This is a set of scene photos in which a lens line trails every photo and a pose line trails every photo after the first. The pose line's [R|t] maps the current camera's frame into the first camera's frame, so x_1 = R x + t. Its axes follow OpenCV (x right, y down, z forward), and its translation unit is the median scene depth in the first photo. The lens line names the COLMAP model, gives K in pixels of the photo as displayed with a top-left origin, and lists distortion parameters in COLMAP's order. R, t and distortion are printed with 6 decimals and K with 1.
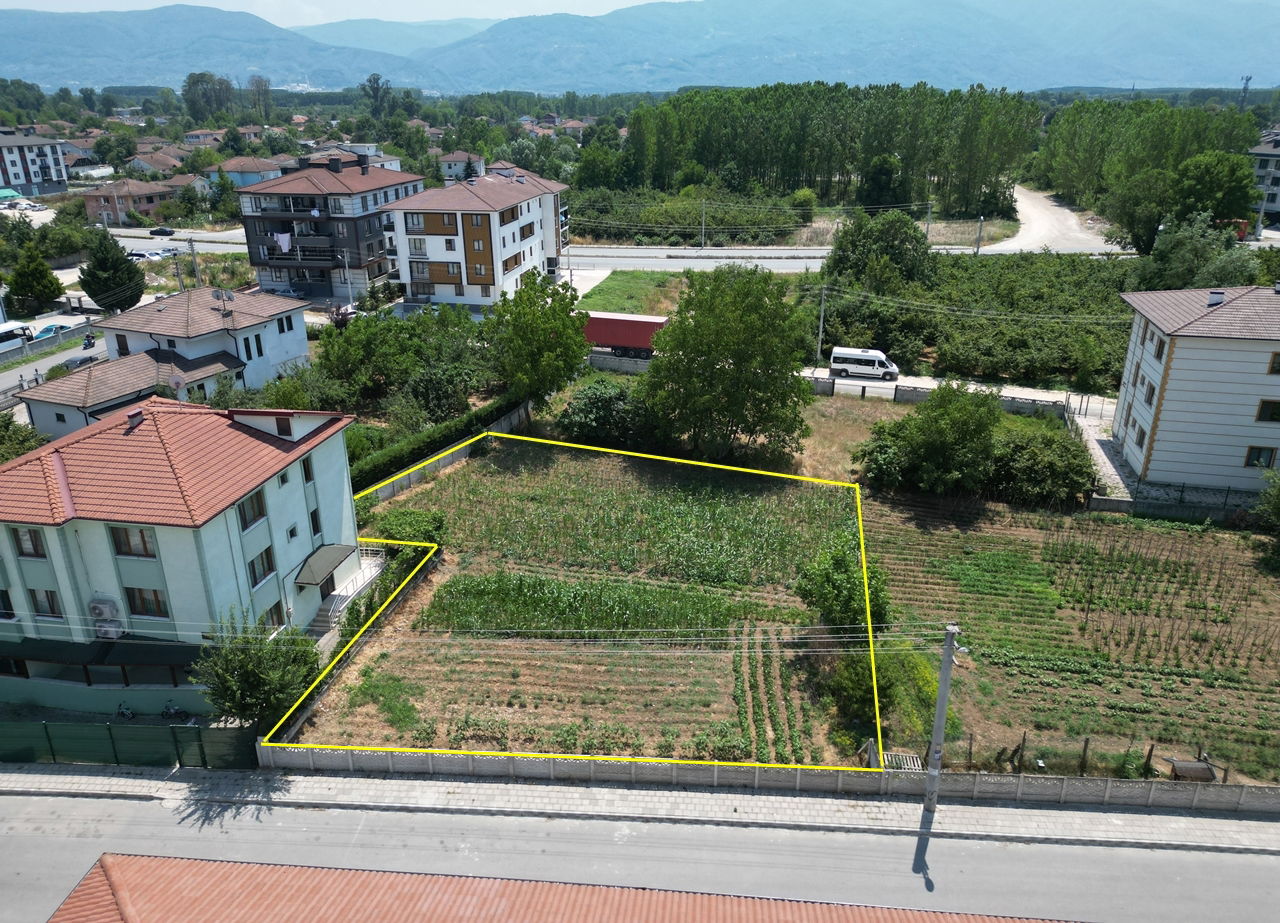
lens RADIAL K [[890.4, 0, 638.5], [0, 890.4, 453.5], [0, 0, 1]] dist [0.074166, -0.072179]
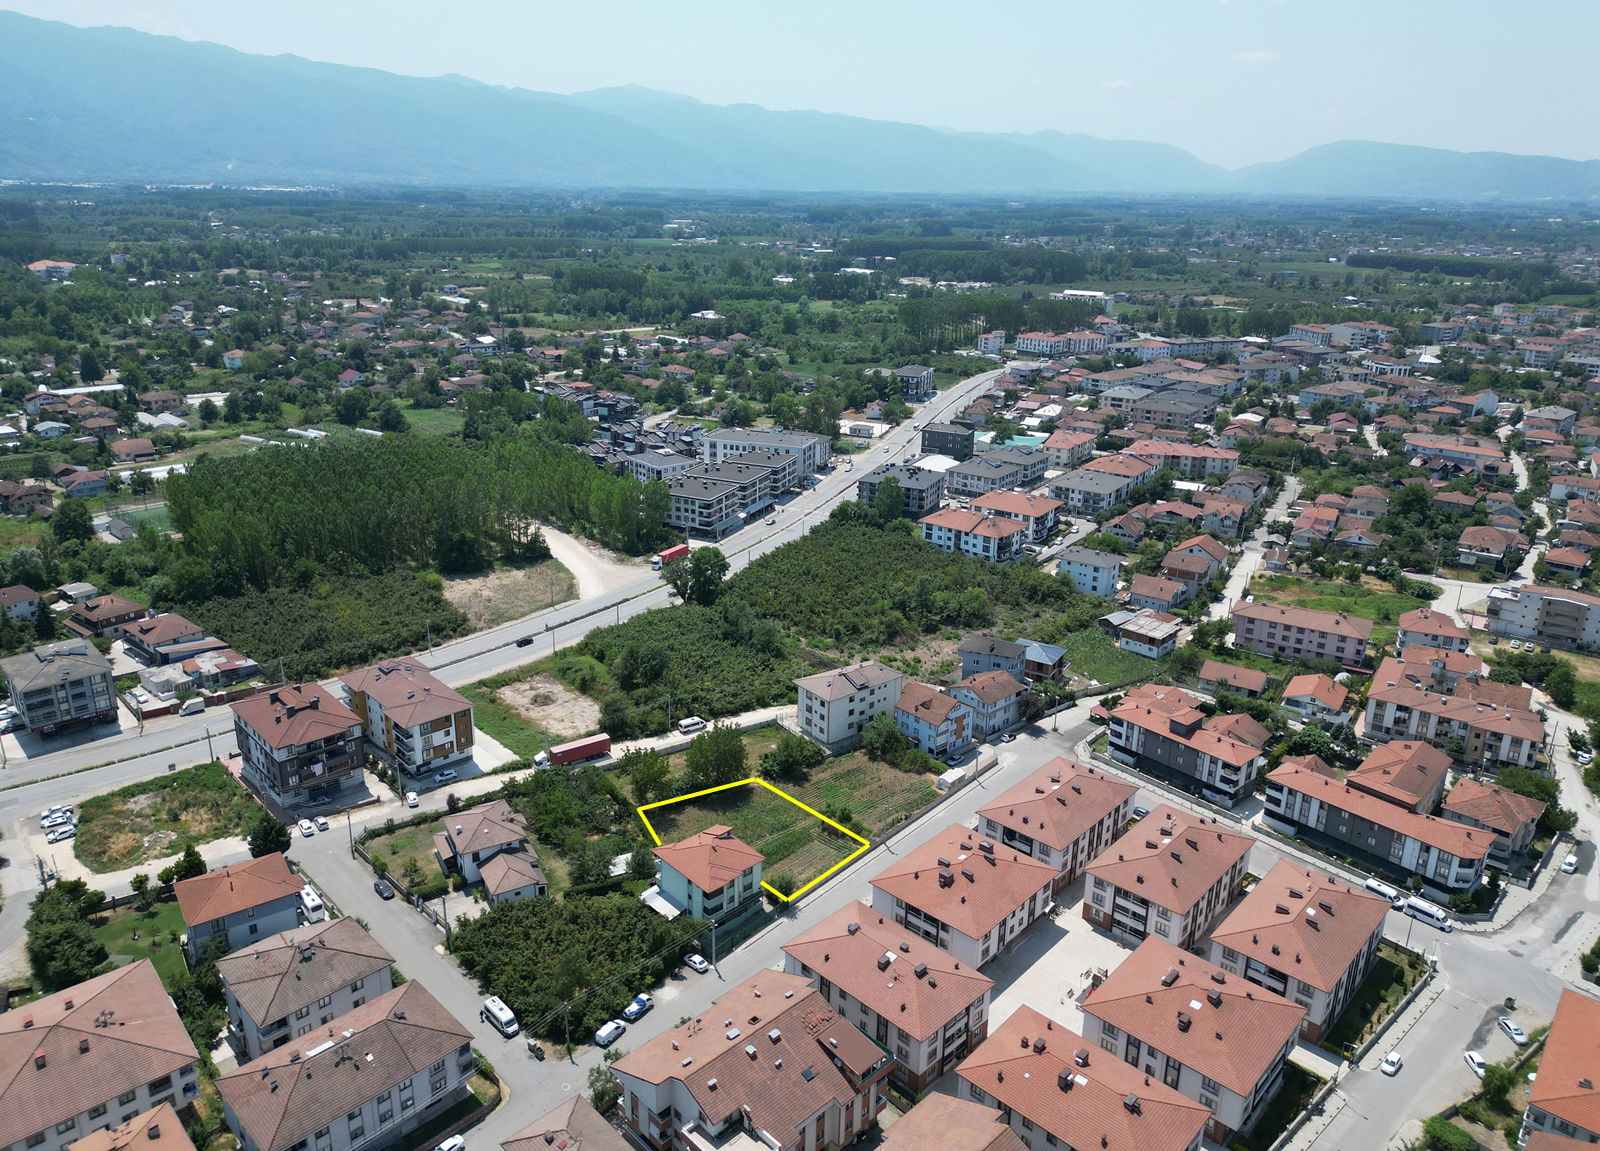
lens RADIAL K [[1113.0, 0, 794.3], [0, 1113.0, 564.2], [0, 0, 1]] dist [0.074166, -0.072179]
pose [[0.608510, -0.244405, 0.754971, -2.243451], [0.272457, 0.957903, 0.090497, -0.932278], [-0.745307, 0.150629, 0.649483, -1.497681]]
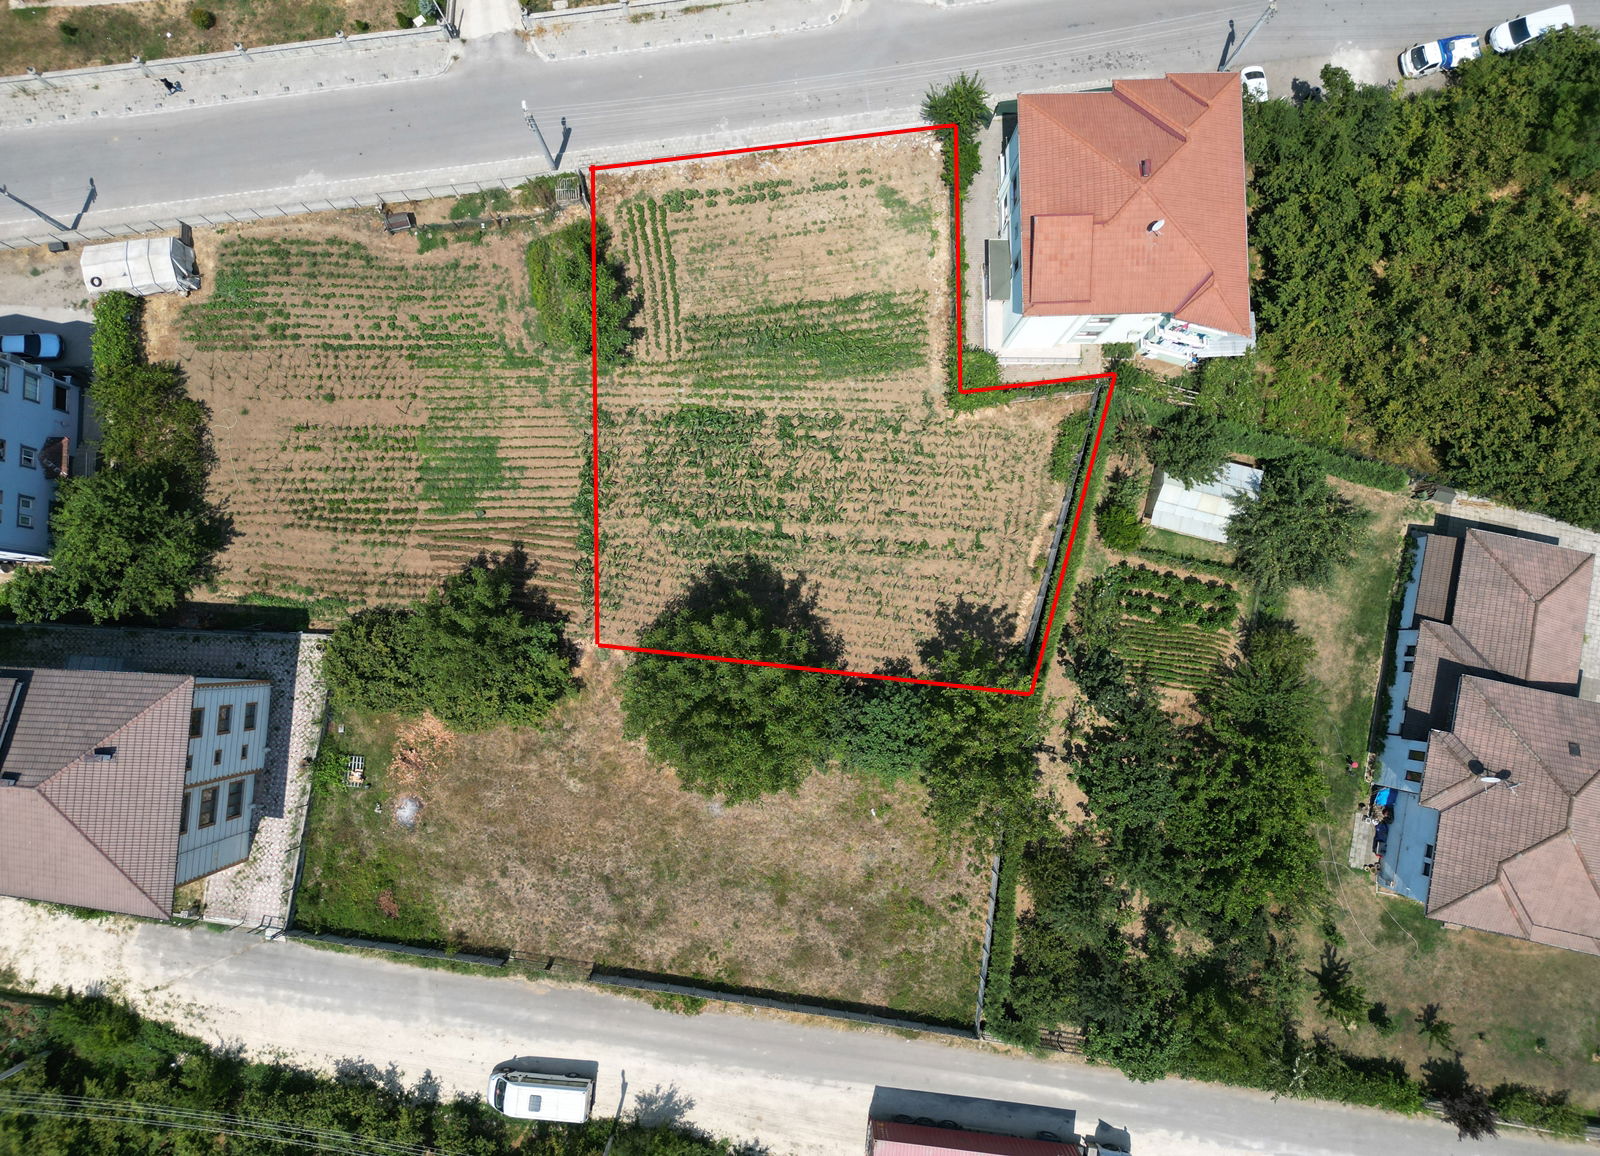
lens RADIAL K [[1113.0, 0, 782.8], [0, 1113.0, 576.9], [0, 0, 1]] dist [0.074166, -0.072179]
pose [[-0.980771, 0.194214, -0.019224, 0.045332], [-0.073665, -0.277179, 0.957990, -1.058630], [0.180726, 0.940985, 0.286156, 0.650130]]
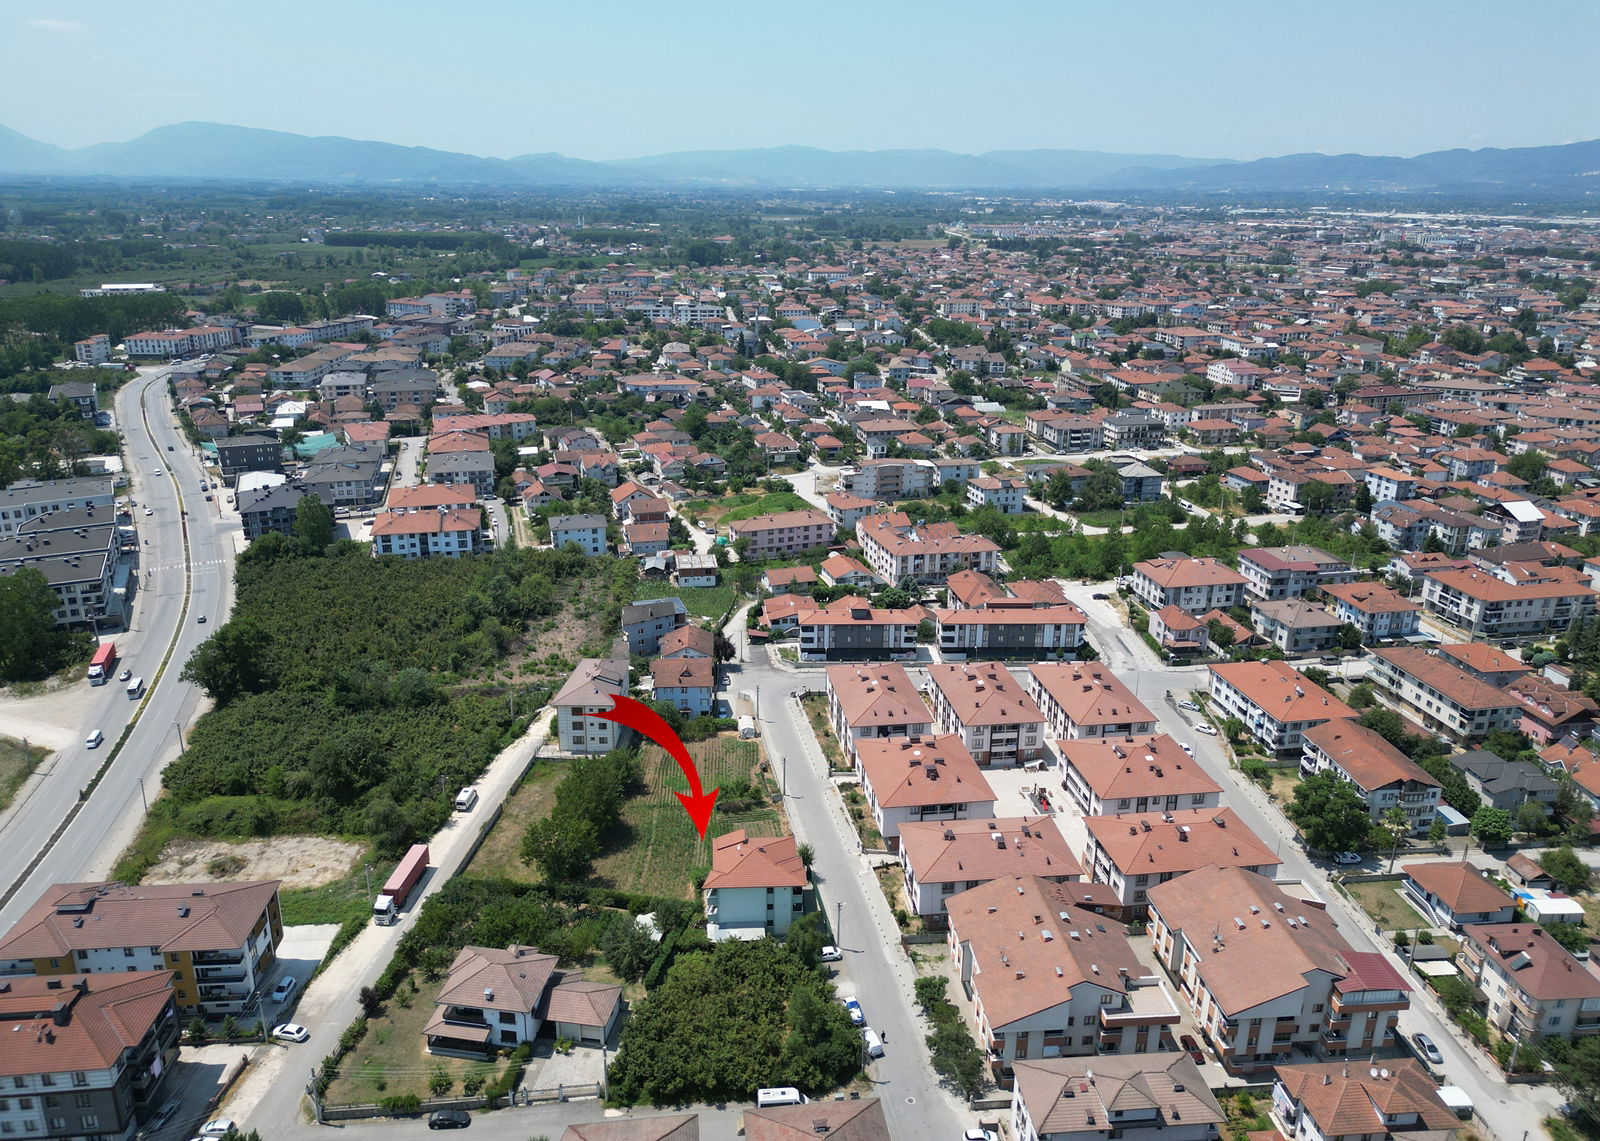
lens RADIAL K [[1113.0, 0, 792.8], [0, 1113.0, 547.3], [0, 0, 1]] dist [0.074166, -0.072179]
pose [[-0.238358, -0.302334, 0.922919, -2.695260], [0.347933, 0.860646, 0.371794, -1.660555], [-0.906713, 0.409734, -0.099950, 0.550686]]
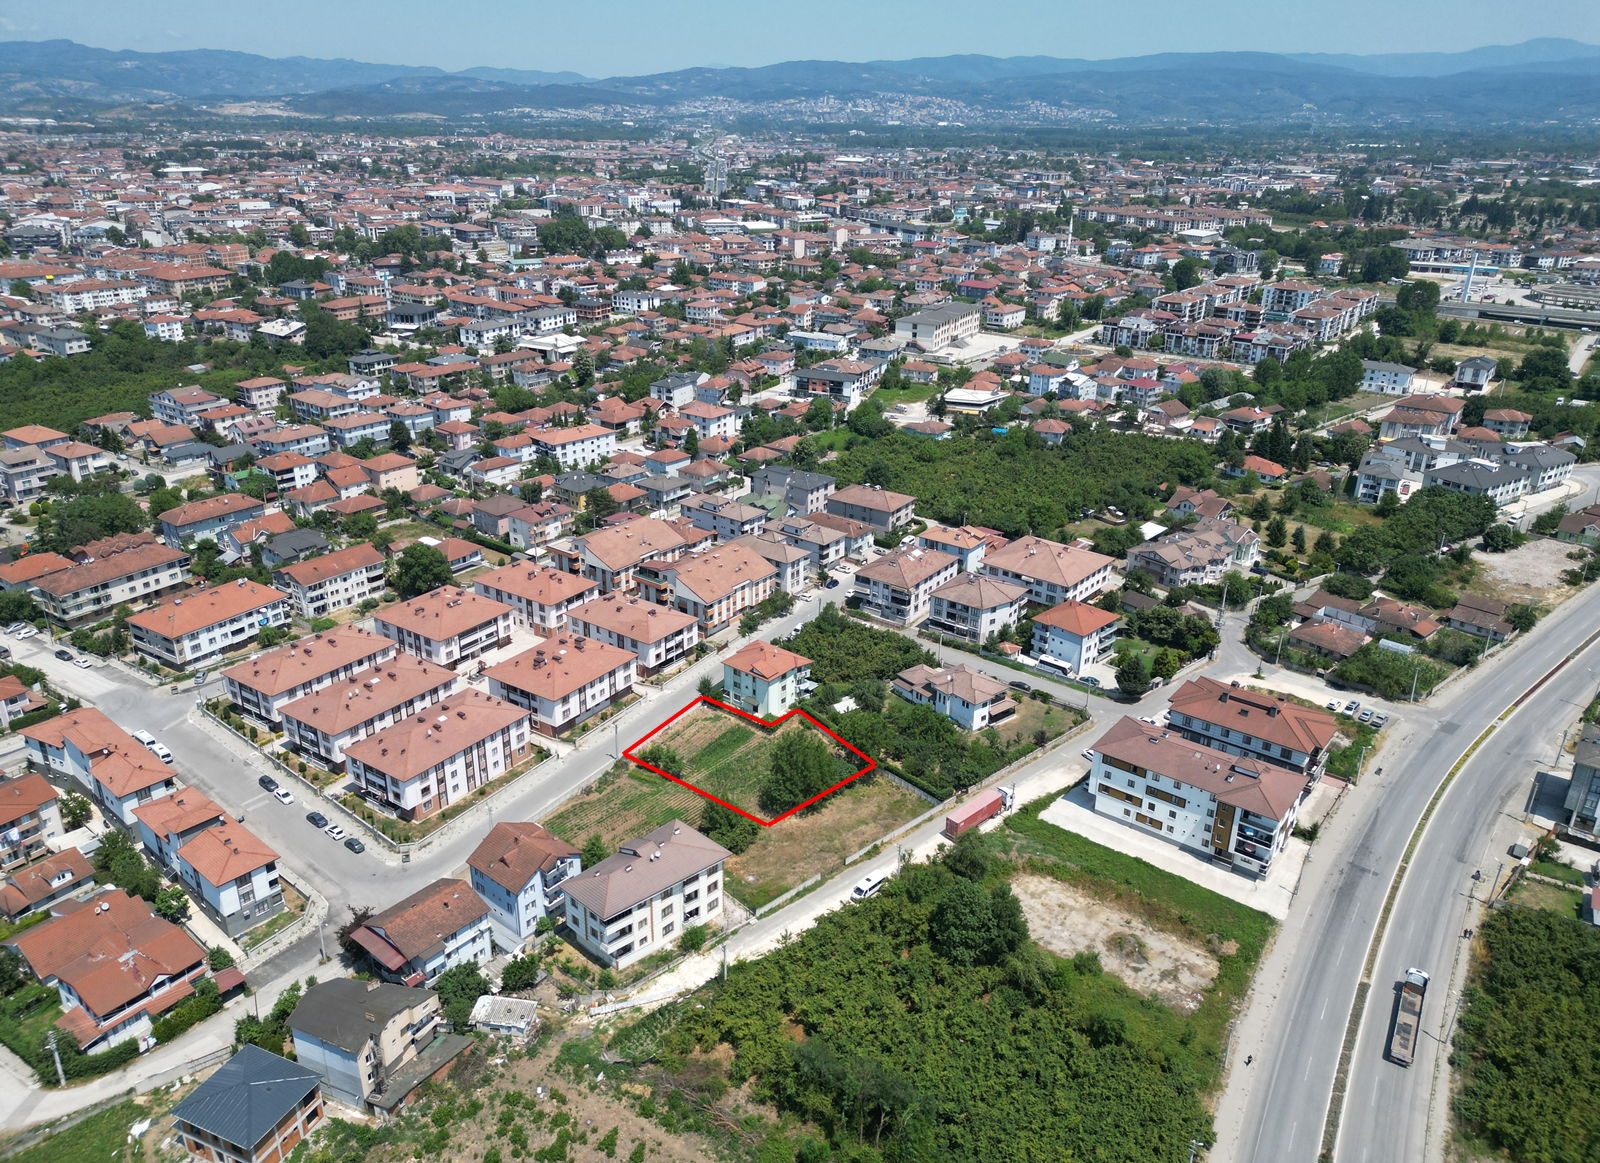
lens RADIAL K [[1113.0, 0, 792.7], [0, 1113.0, 574.1], [0, 0, 1]] dist [0.074166, -0.072179]
pose [[-0.483126, 0.337441, -0.807913, 2.448359], [-0.332210, 0.783096, 0.525735, -2.168129], [0.810078, 0.522393, -0.266232, 1.572615]]
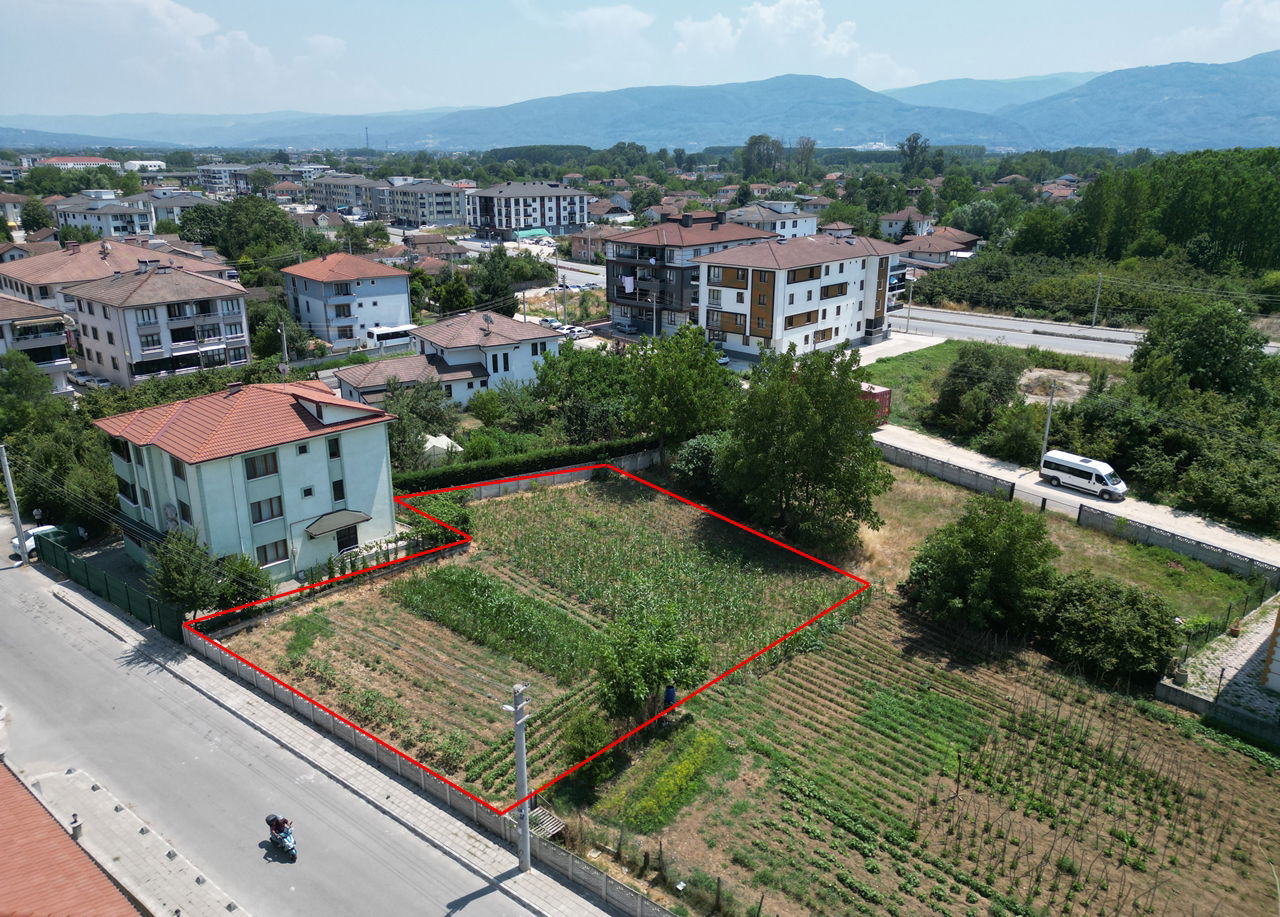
lens RADIAL K [[890.4, 0, 638.0], [0, 890.4, 452.8], [0, 0, 1]] dist [0.074166, -0.072179]
pose [[0.834101, 0.180398, -0.521279, 0.473270], [-0.209380, 0.977828, 0.003365, -0.050233], [0.510328, 0.106339, 0.853380, 0.082643]]
